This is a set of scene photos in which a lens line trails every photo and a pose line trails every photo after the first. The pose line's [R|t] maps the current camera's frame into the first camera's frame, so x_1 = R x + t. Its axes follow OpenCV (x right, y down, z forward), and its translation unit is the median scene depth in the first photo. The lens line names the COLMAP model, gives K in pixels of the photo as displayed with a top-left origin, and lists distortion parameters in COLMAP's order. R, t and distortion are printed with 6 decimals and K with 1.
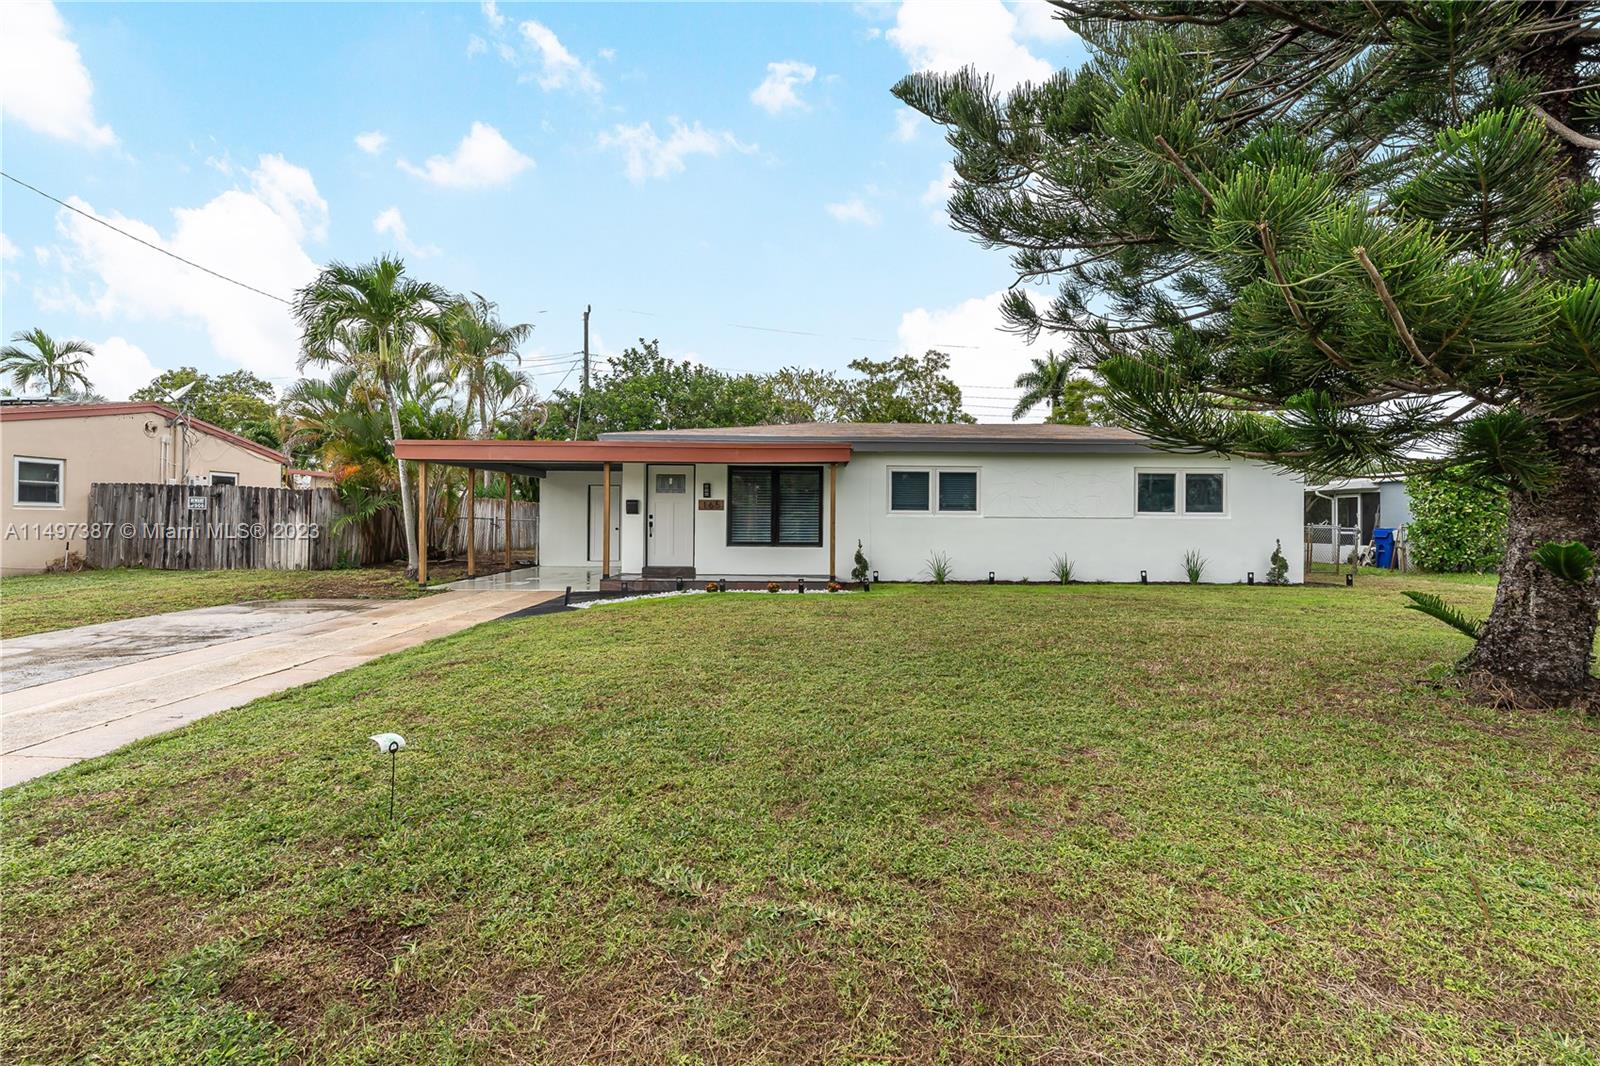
lens RADIAL K [[708.6, 0, 817.2], [0, 708.6, 519.2], [0, 0, 1]] dist [0.000072, -0.000488]
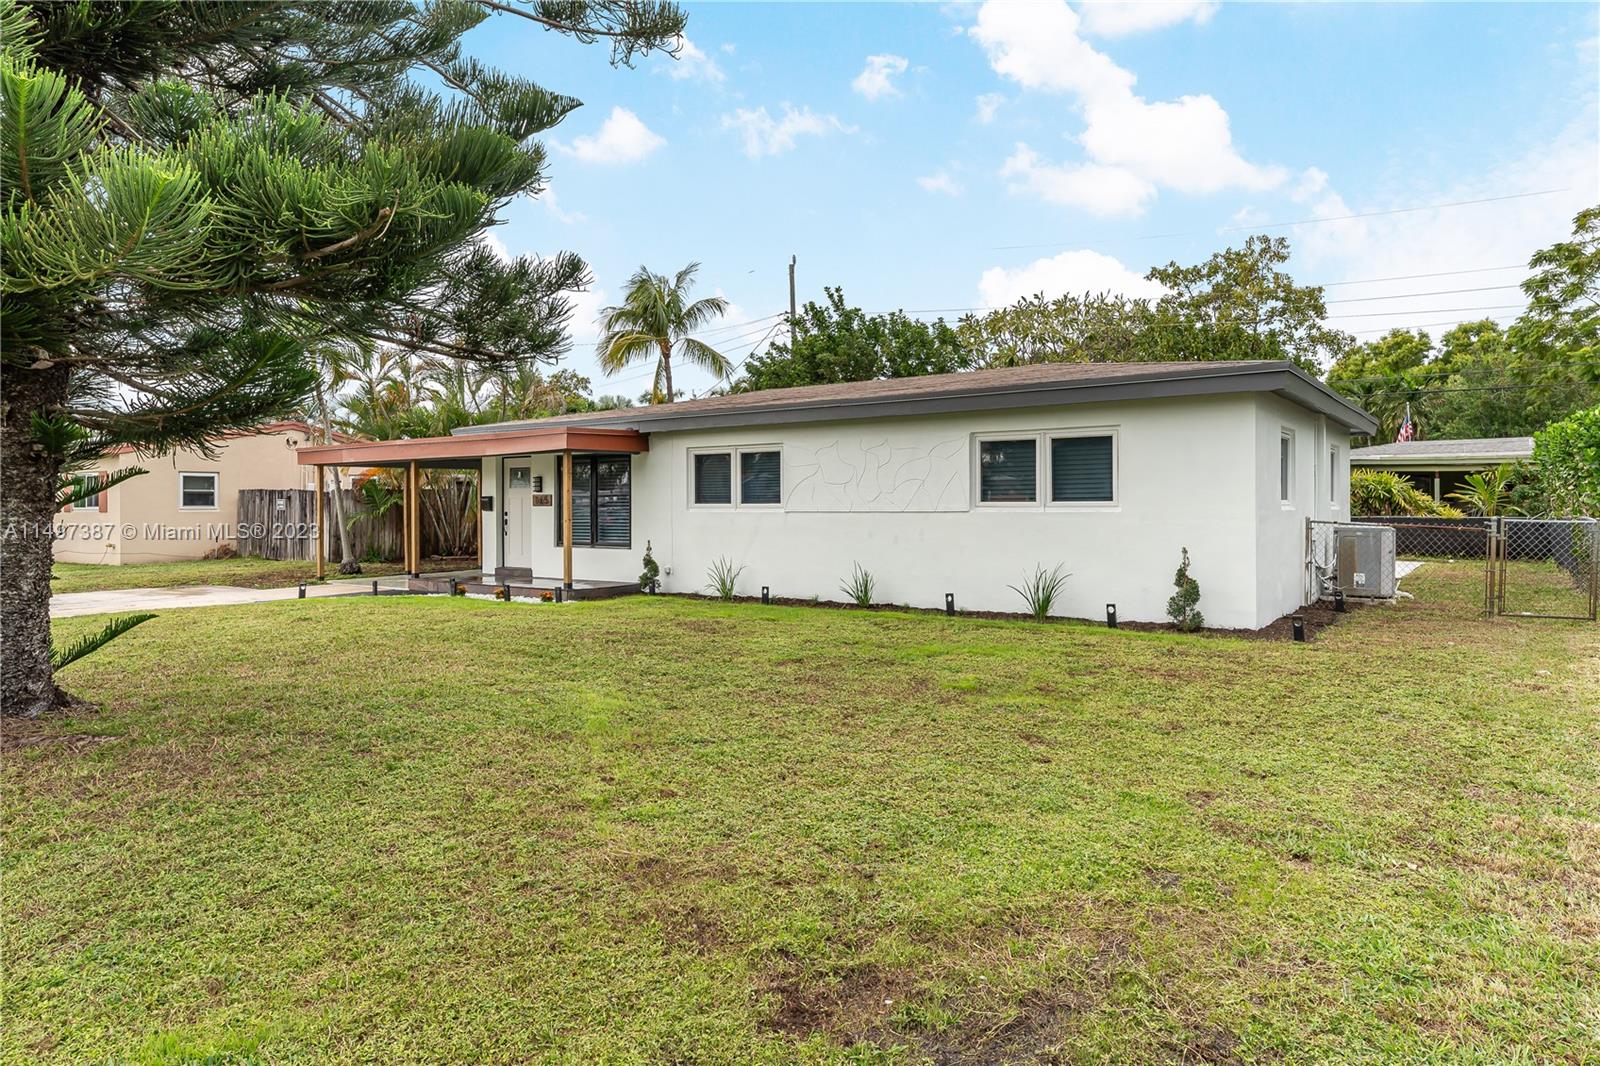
lens RADIAL K [[954.6, 0, 800.1], [0, 954.6, 528.6], [0, 0, 1]] dist [-0.008795, -0.000884]
pose [[0.814859, 0.003117, -0.579651, 0.812134], [0.009538, 0.999778, 0.018785, -0.003949], [0.579581, -0.020836, 0.814648, 0.203317]]
